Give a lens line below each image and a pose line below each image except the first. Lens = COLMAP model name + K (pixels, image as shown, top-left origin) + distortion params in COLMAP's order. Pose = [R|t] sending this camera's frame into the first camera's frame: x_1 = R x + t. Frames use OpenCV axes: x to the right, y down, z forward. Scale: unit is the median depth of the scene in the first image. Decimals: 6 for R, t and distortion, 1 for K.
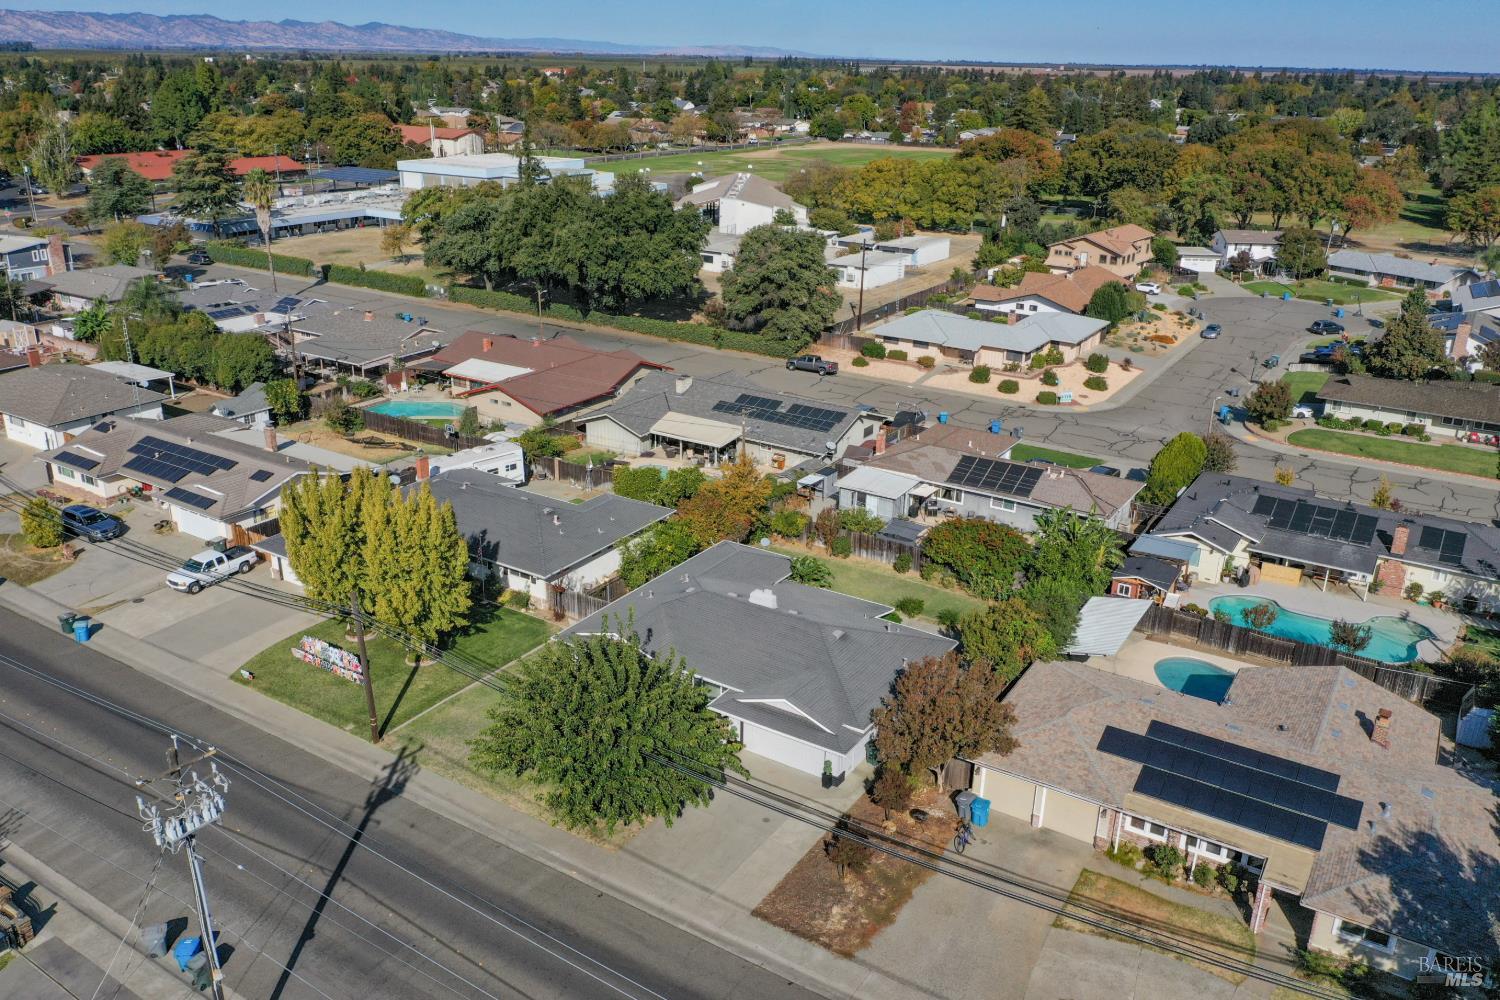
lens RADIAL K [[1164.9, 0, 758.9], [0, 1164.9, 512.2], [0, 0, 1]] dist [-0.009442, 0.004421]
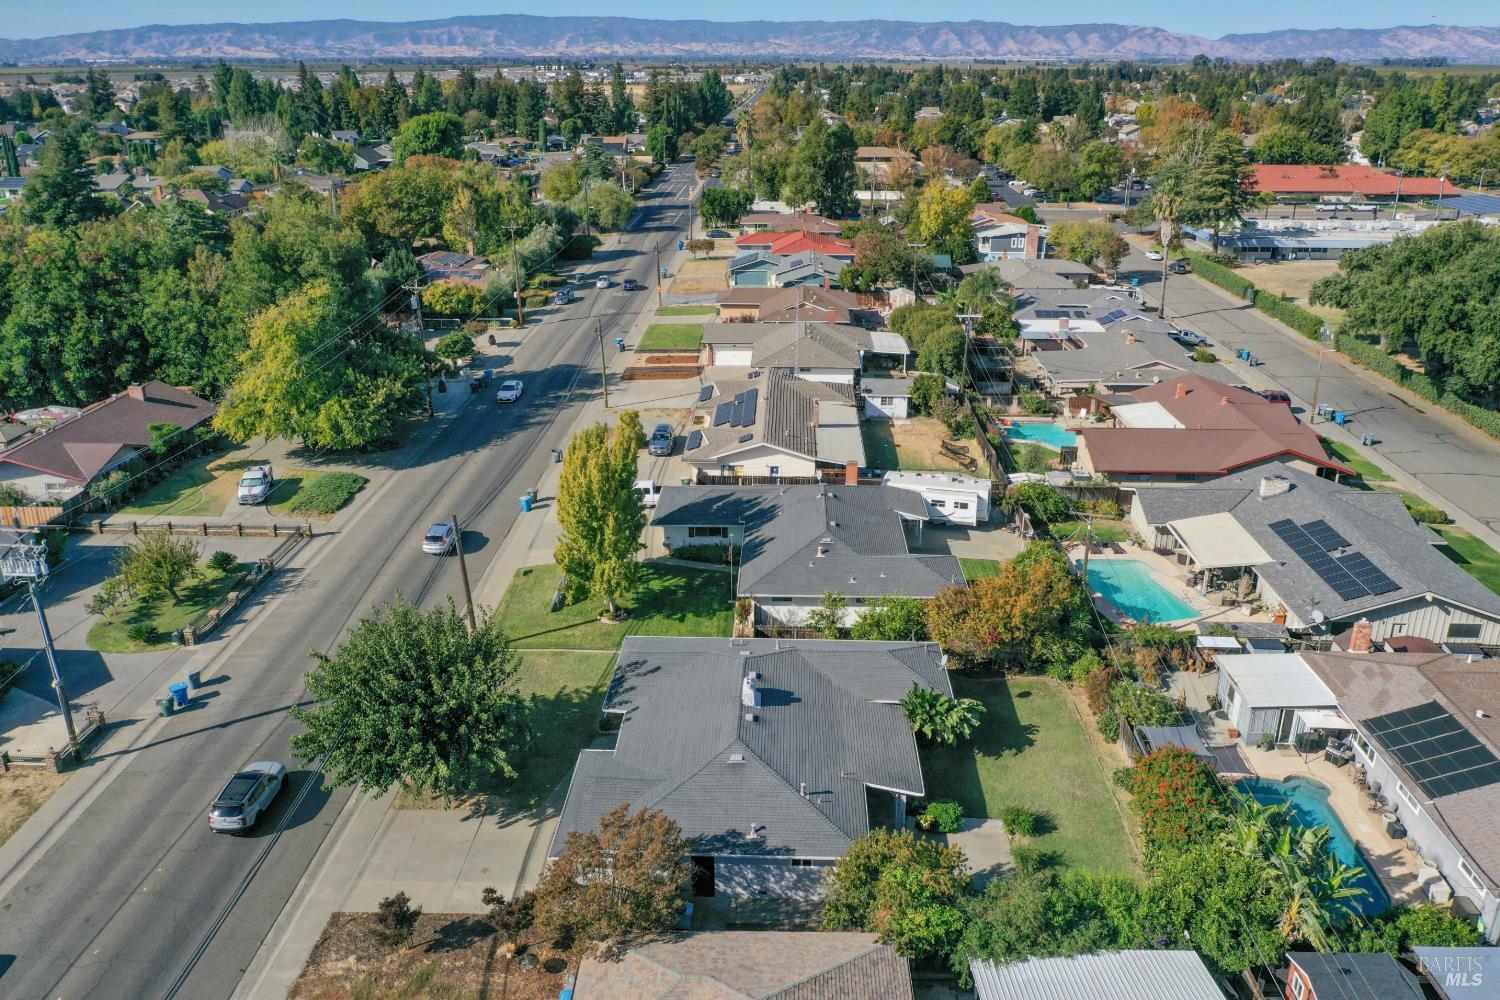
lens RADIAL K [[1164.9, 0, 758.9], [0, 1164.9, 512.2], [0, 0, 1]] dist [-0.009442, 0.004421]
pose [[0.513547, 0.297711, -0.804760, 0.358317], [-0.306911, 0.939566, 0.151730, -0.099176], [0.801296, 0.169069, 0.573881, 0.270596]]
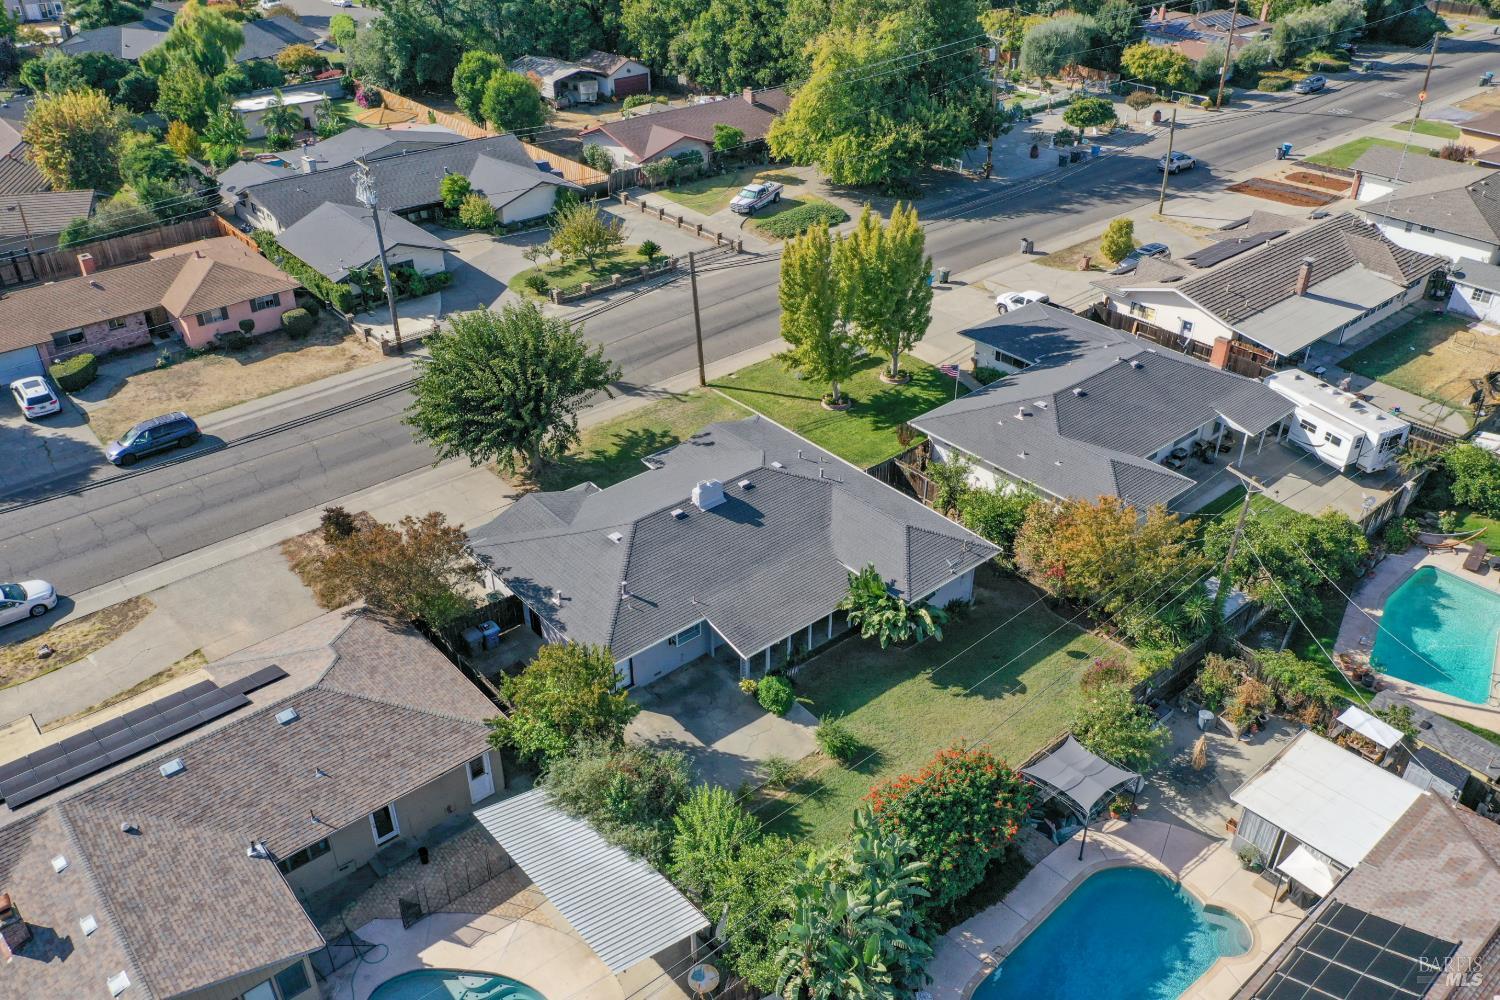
lens RADIAL K [[1164.9, 0, 758.9], [0, 1164.9, 512.2], [0, 0, 1]] dist [-0.009442, 0.004421]
pose [[-0.280620, 0.506633, -0.815215, 0.373894], [-0.358271, 0.732665, 0.578657, -0.226763], [0.890446, 0.454451, -0.024088, 0.580640]]
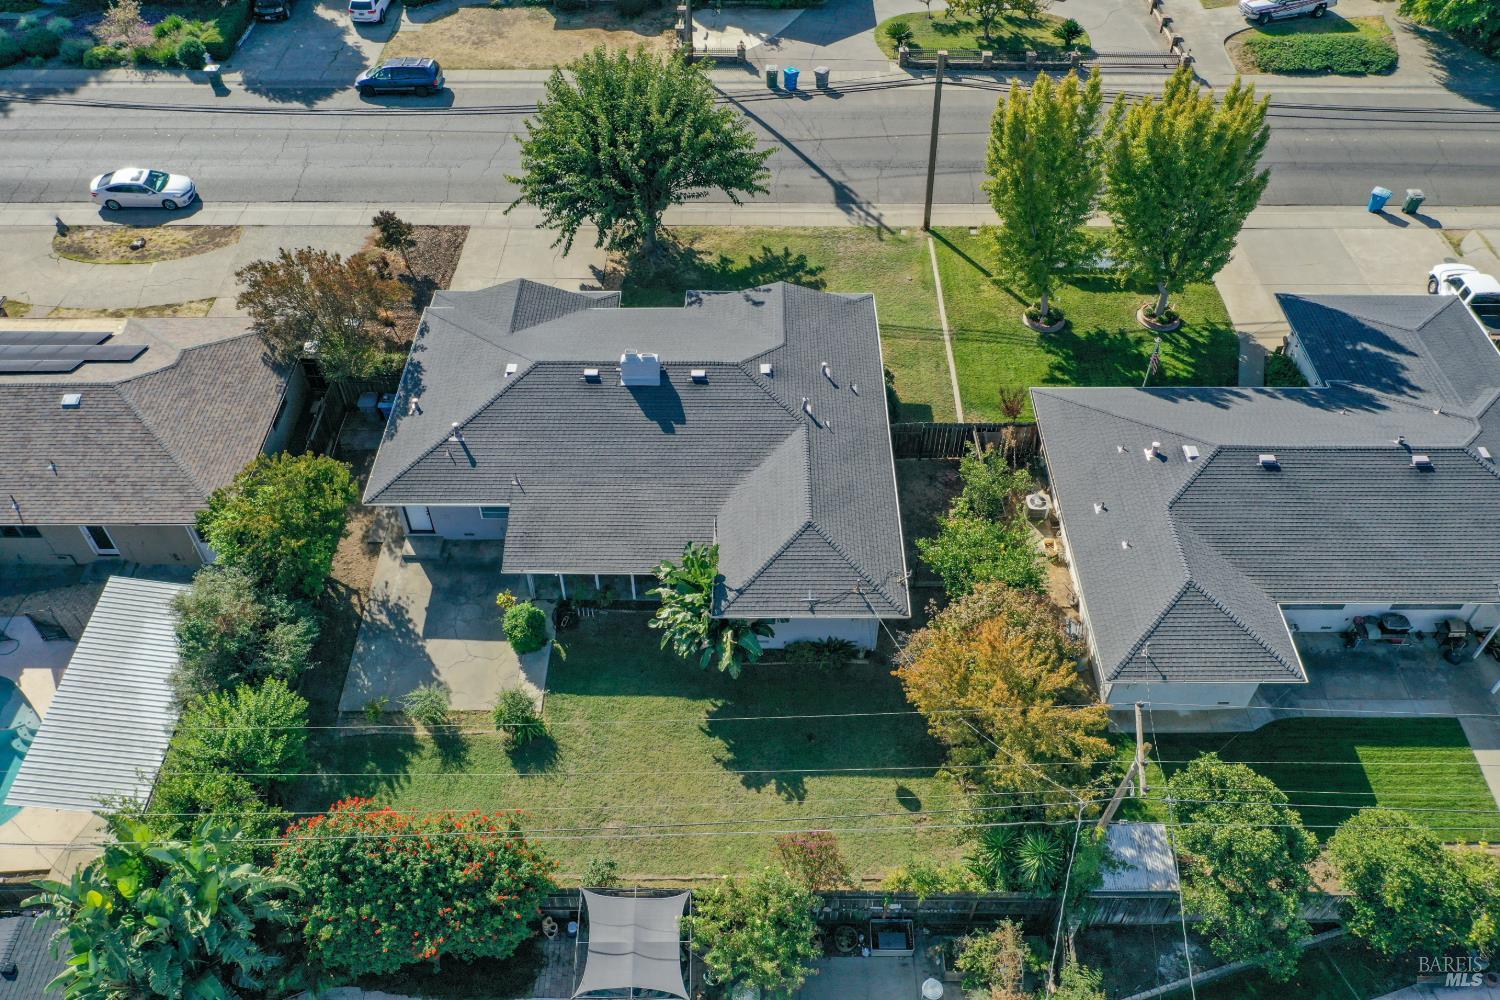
lens RADIAL K [[1164.9, 0, 758.9], [0, 1164.9, 512.2], [0, 0, 1]] dist [-0.009442, 0.004421]
pose [[-0.837044, 0.385656, -0.388107, 0.130940], [-0.219526, 0.413018, 0.883869, -0.273655], [0.501165, 0.825036, -0.261053, 0.700849]]
